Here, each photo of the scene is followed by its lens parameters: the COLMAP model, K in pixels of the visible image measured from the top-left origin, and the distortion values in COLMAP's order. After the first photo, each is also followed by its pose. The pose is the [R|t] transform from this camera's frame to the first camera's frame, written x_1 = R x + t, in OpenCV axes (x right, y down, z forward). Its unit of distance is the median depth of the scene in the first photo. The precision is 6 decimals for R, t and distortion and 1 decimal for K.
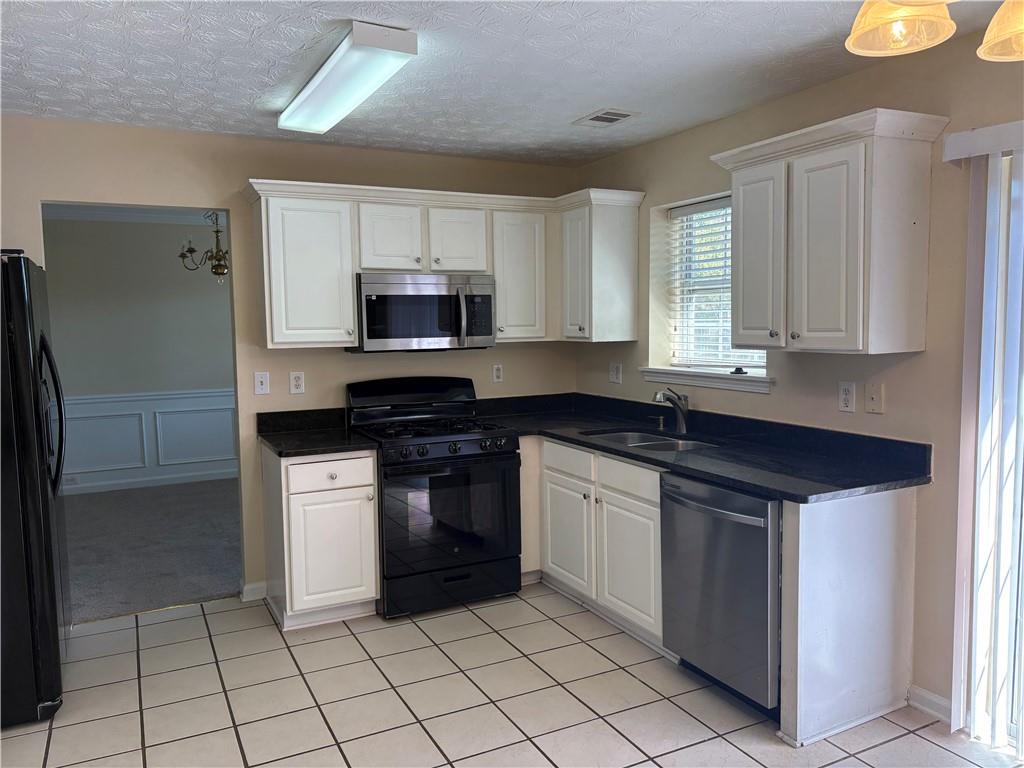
lens RADIAL K [[770.3, 0, 514.2], [0, 770.3, 381.7], [0, 0, 1]] dist [0.022073, -0.018996]
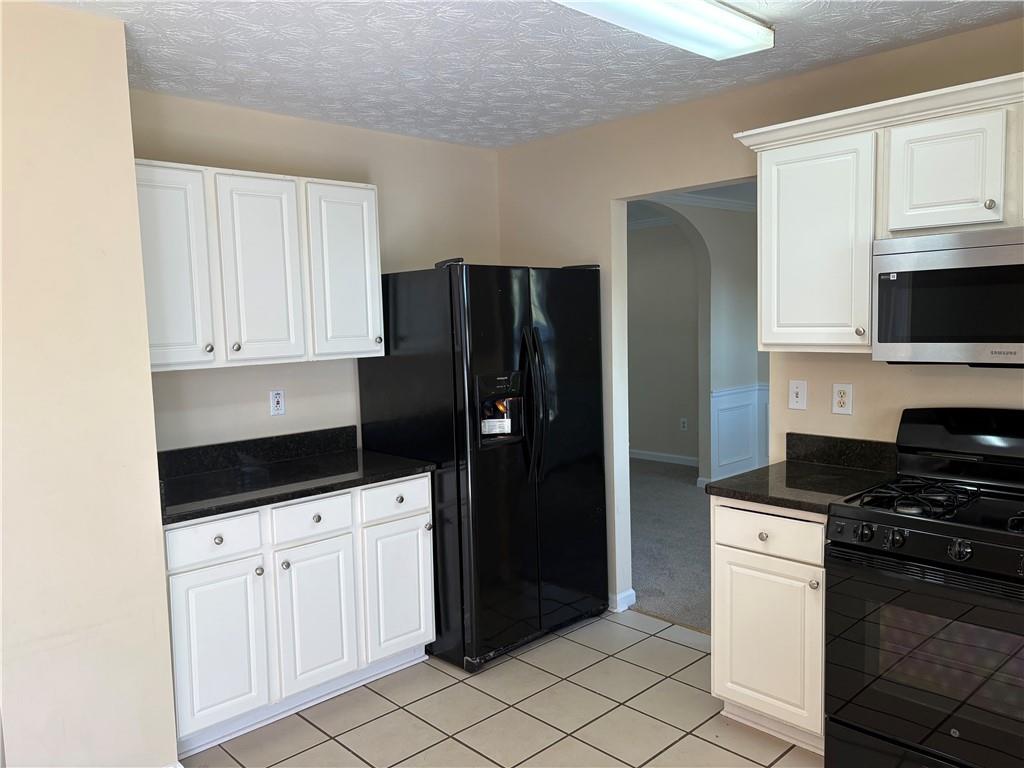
lens RADIAL K [[770.3, 0, 513.1], [0, 770.3, 378.8], [0, 0, 1]] dist [0.022073, -0.018996]
pose [[0.297109, 0.078047, -0.951649, 0.331751], [-0.061036, 0.996168, 0.062642, -0.046903], [0.952891, 0.039474, 0.300734, 0.519936]]
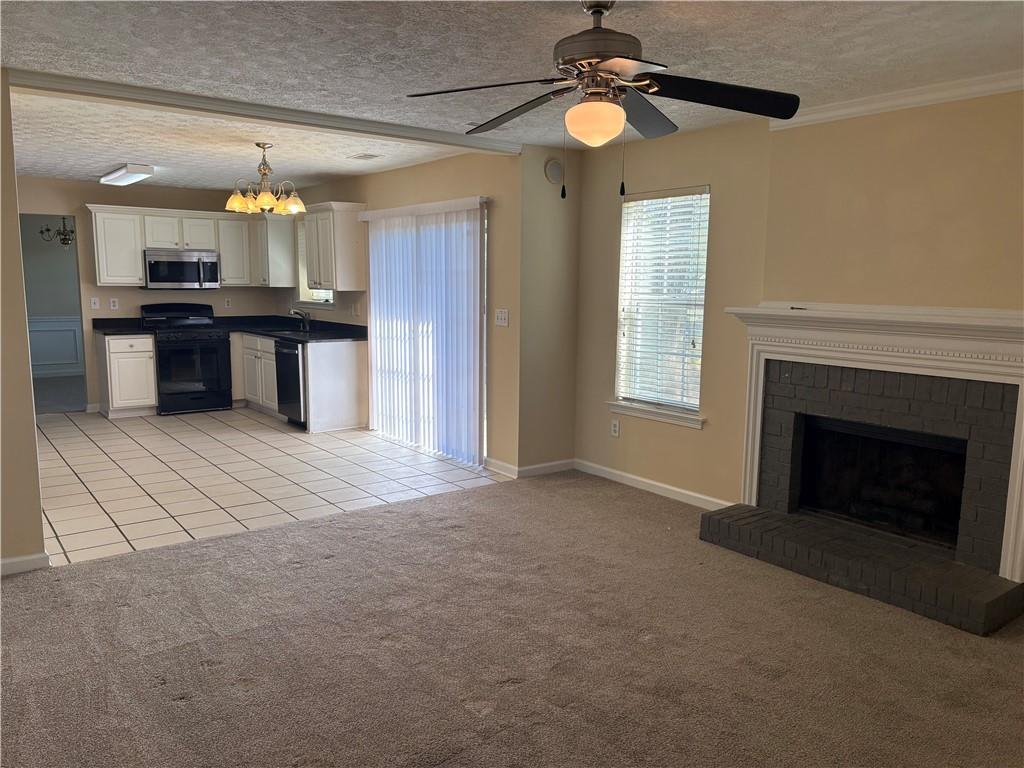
lens RADIAL K [[770.3, 0, 507.5], [0, 770.3, 392.3], [0, 0, 1]] dist [0.022073, -0.018996]
pose [[0.984510, -0.000979, 0.175327, 0.388157], [-0.010035, 0.998030, 0.061923, 0.100127], [-0.175043, -0.062724, 0.982561, -1.215911]]
